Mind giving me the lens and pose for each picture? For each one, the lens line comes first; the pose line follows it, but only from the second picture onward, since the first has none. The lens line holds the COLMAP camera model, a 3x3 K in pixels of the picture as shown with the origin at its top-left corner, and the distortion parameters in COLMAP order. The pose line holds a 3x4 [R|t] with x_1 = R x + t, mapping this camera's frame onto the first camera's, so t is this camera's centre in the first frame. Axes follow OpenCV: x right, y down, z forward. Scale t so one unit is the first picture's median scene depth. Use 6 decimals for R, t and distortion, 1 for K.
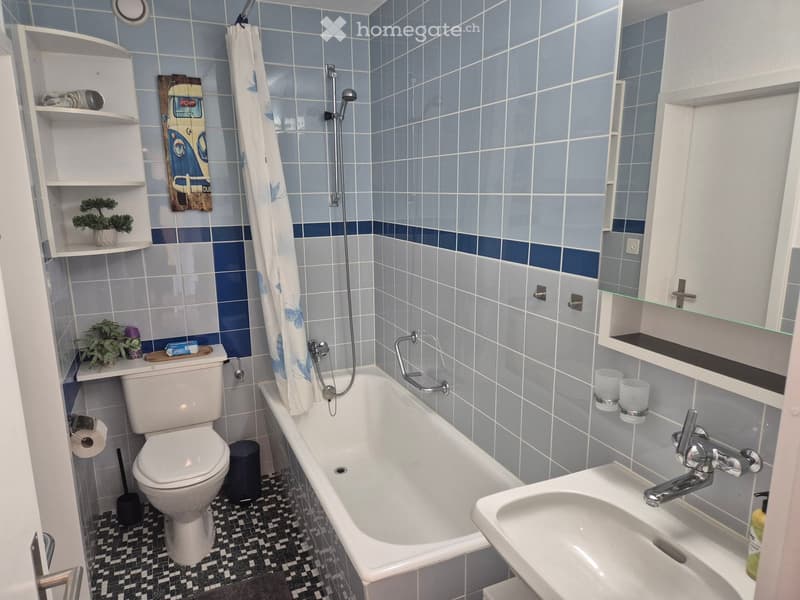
lens RADIAL K [[531.0, 0, 394.3], [0, 531.0, 302.1], [0, 0, 1]] dist [0.072339, -0.069165]
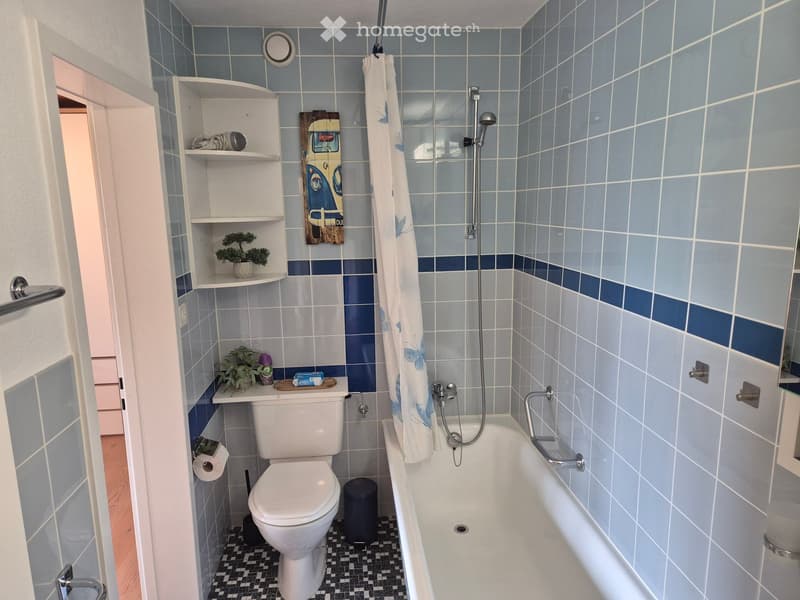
lens RADIAL K [[531.0, 0, 394.3], [0, 531.0, 302.1], [0, 0, 1]] dist [0.072339, -0.069165]
pose [[0.941384, 0.054061, -0.332976, 0.085227], [-0.061878, 0.998000, -0.012910, -0.056683], [0.331613, 0.032757, 0.942847, 0.106951]]
